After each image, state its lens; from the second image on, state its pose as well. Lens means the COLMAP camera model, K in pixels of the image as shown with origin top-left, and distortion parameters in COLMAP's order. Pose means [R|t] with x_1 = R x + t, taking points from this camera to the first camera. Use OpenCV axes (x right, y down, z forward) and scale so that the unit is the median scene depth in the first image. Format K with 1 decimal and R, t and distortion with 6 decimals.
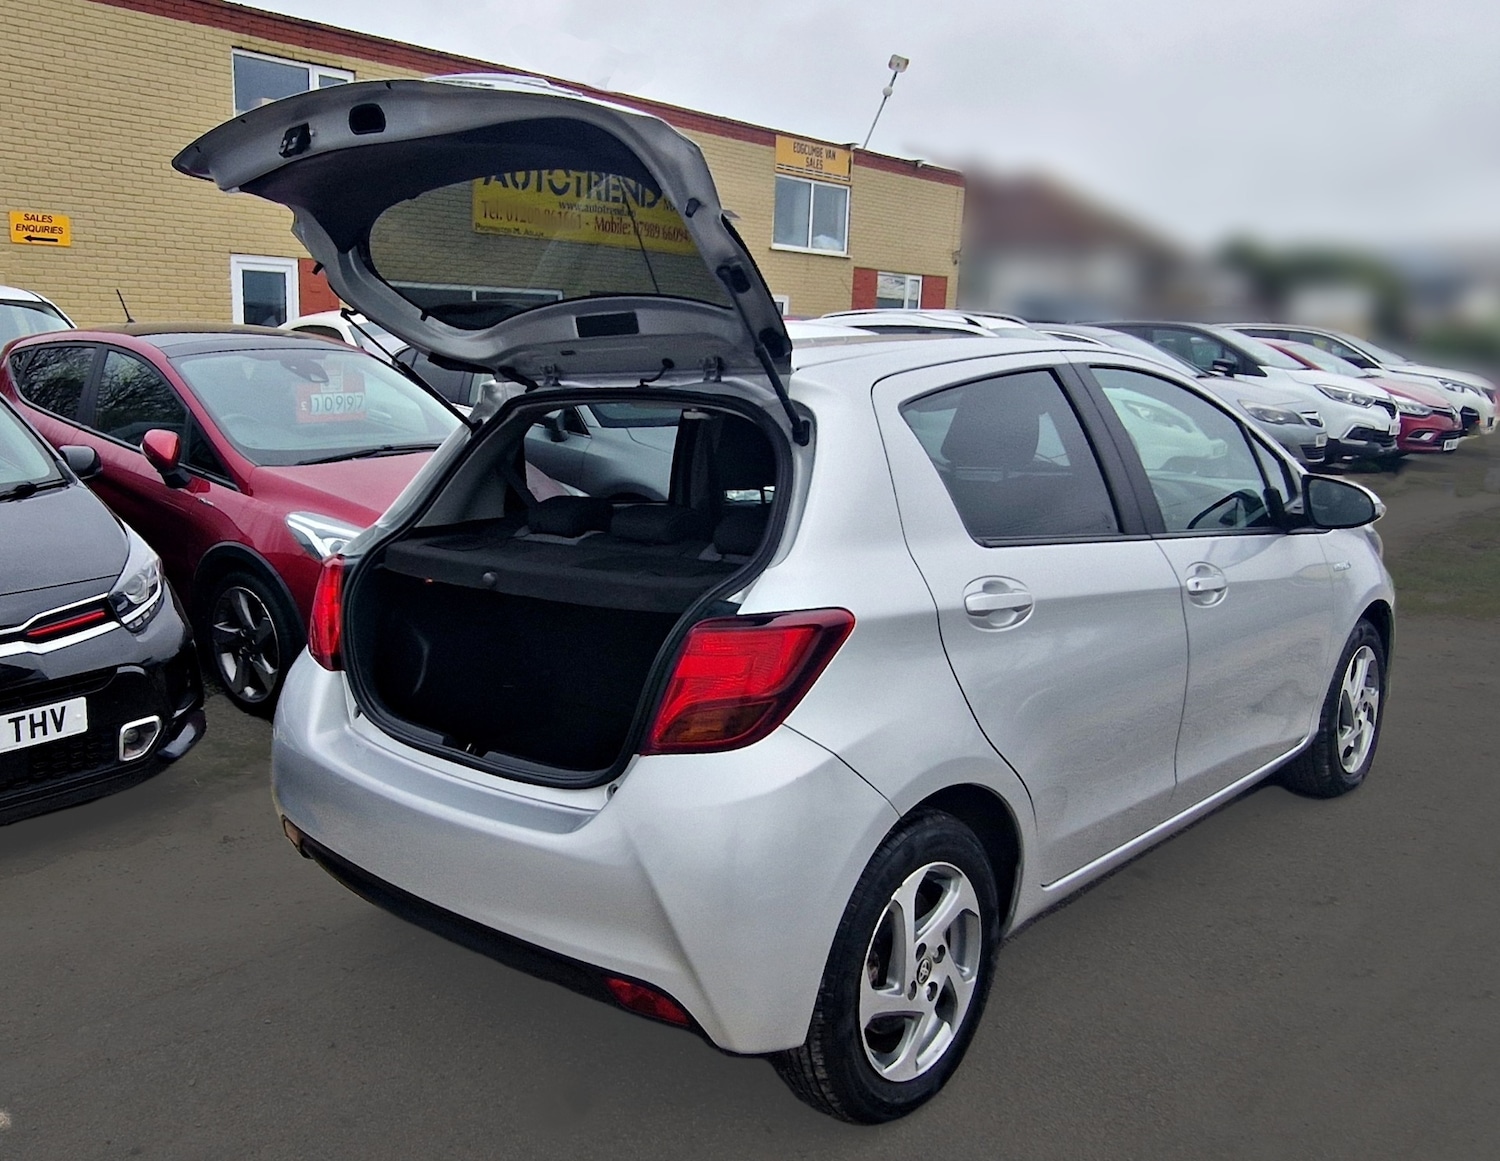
lens RADIAL K [[1154.2, 0, 613.6], [0, 1154.2, 597.2], [0, 0, 1]] dist [0.004141, 0.004030]
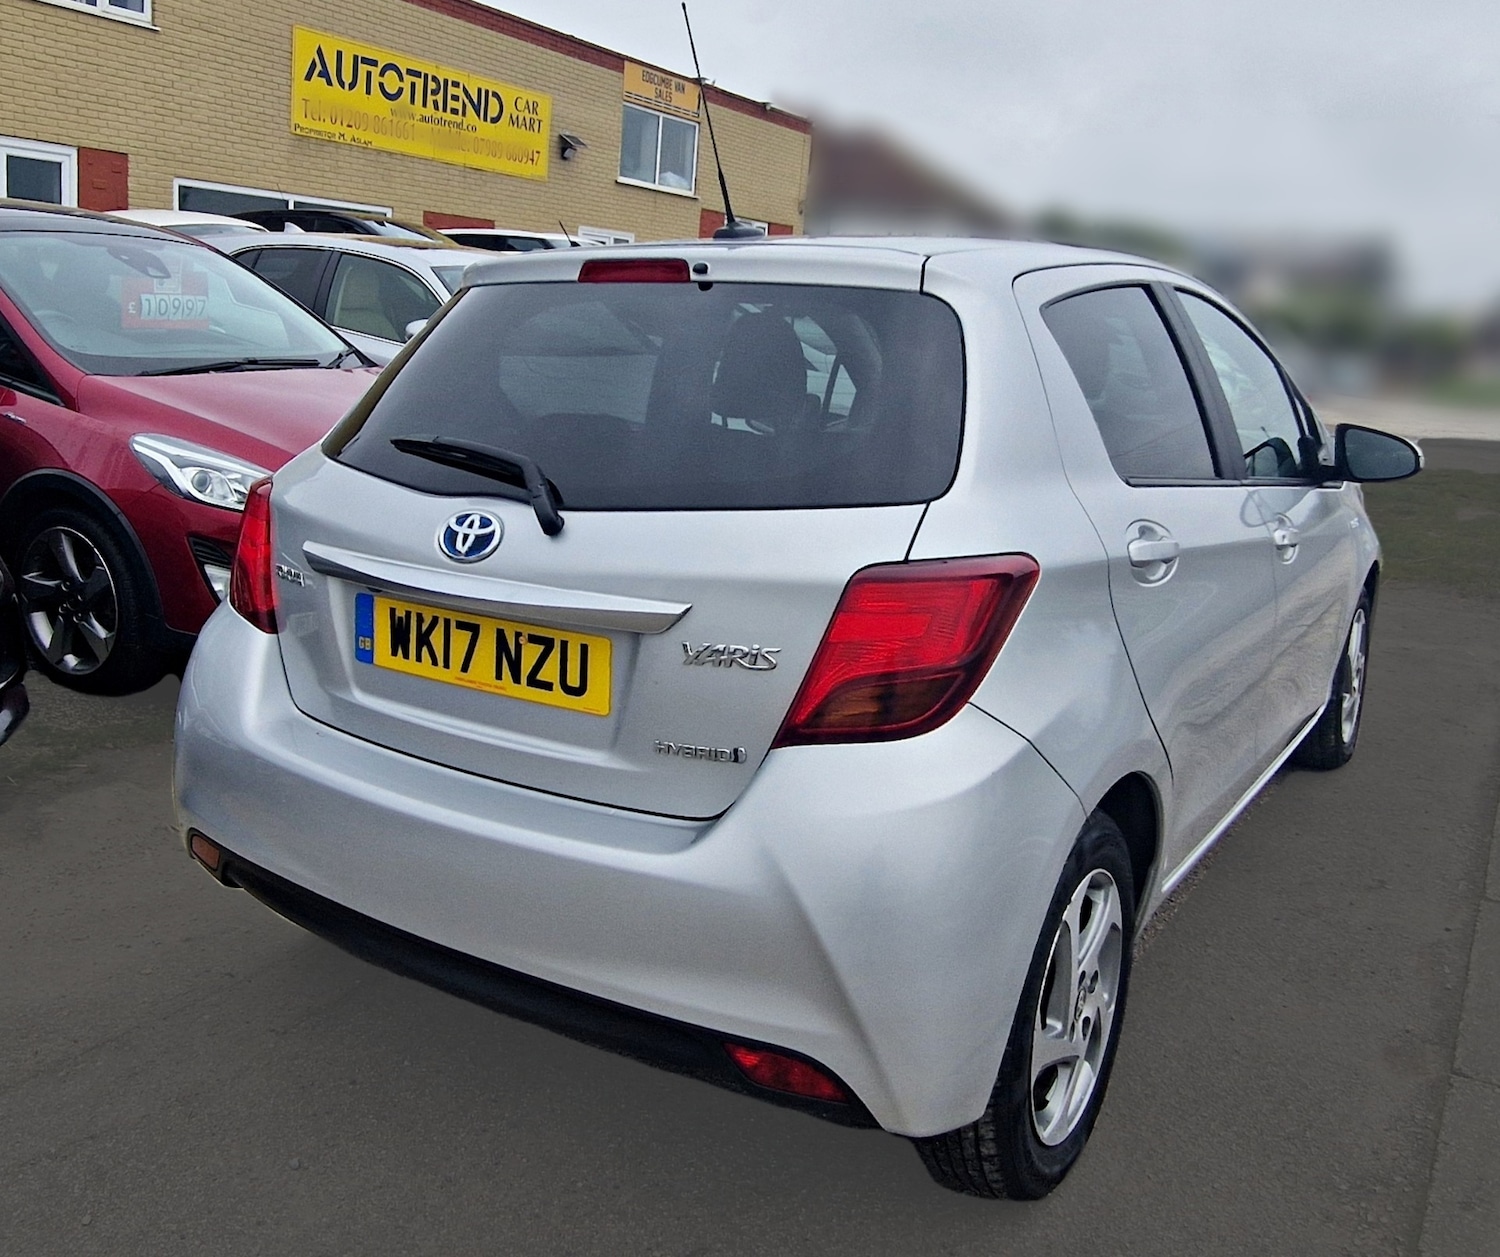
lens RADIAL K [[1237.9, 0, 679.6], [0, 1237.9, 545.7], [0, 0, 1]] dist [0.004661, -0.002040]
pose [[0.978912, 0.015437, 0.203699, -0.116218], [-0.013623, 0.999854, -0.010307, 0.009063], [-0.203828, 0.007314, 0.978979, 0.126016]]
